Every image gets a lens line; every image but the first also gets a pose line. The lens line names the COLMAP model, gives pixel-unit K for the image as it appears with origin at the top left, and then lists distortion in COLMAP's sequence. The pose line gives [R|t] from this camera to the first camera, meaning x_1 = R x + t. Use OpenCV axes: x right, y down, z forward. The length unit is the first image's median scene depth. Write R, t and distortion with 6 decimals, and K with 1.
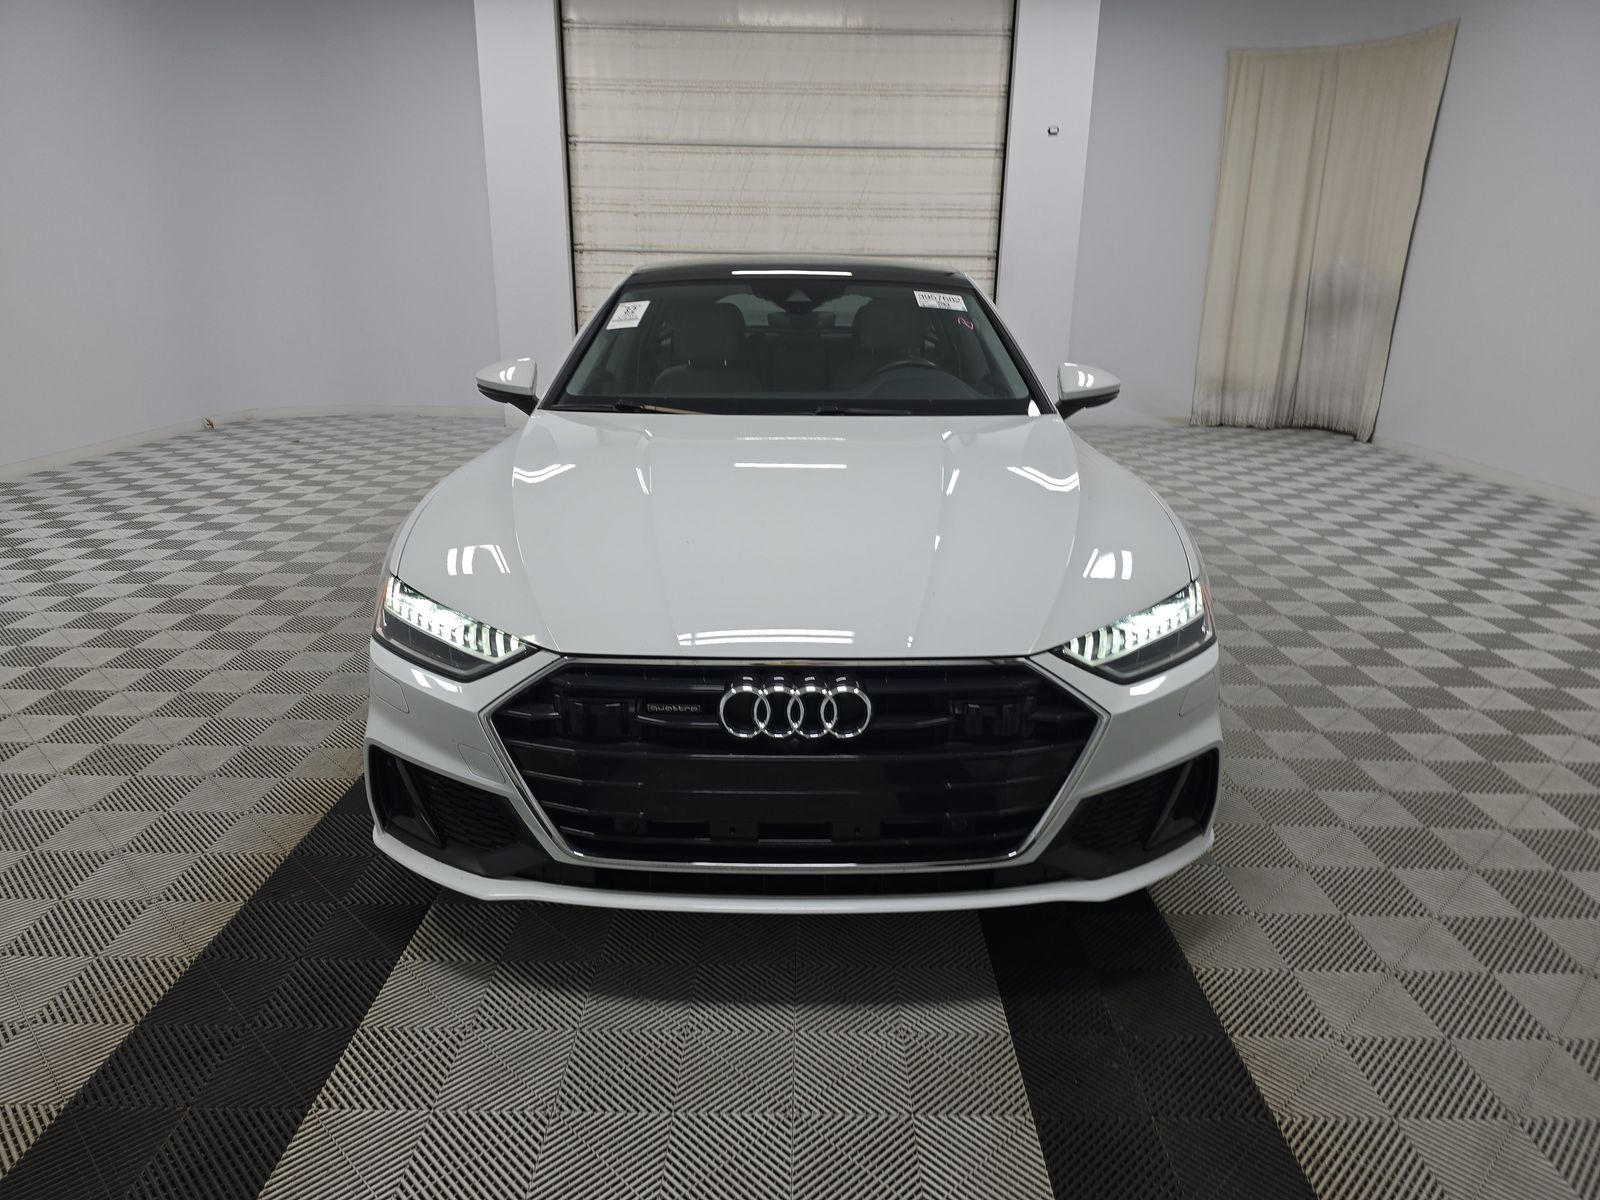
lens RADIAL K [[1069.1, 0, 800.0], [0, 1069.1, 600.0], [0, 0, 1]] dist [0.030977, -0.002682]
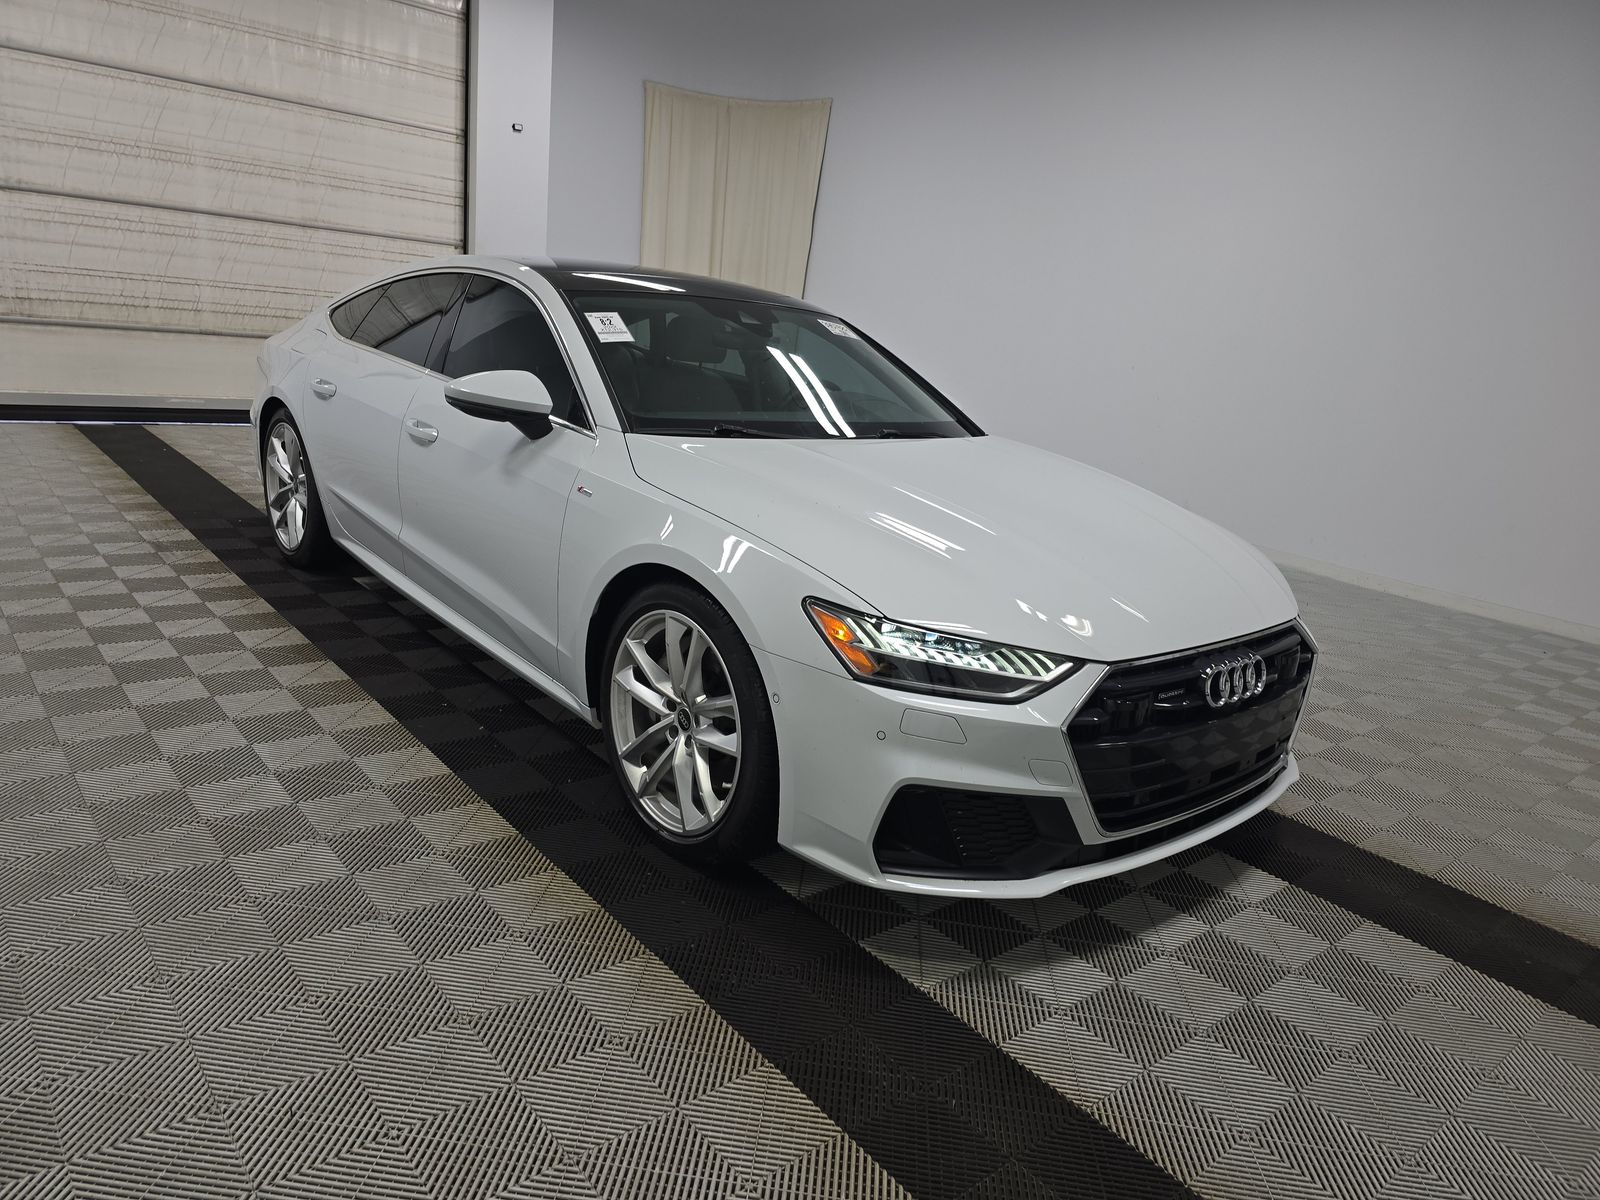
lens RADIAL K [[1115.8, 0, 800.0], [0, 1115.8, 600.0], [0, 0, 1]] dist [0.001746, -0.000145]
pose [[0.755789, -0.098003, 0.647440, -0.277029], [0.093749, 0.994746, 0.041137, -0.021873], [-0.648069, 0.029606, 0.761006, 0.065641]]
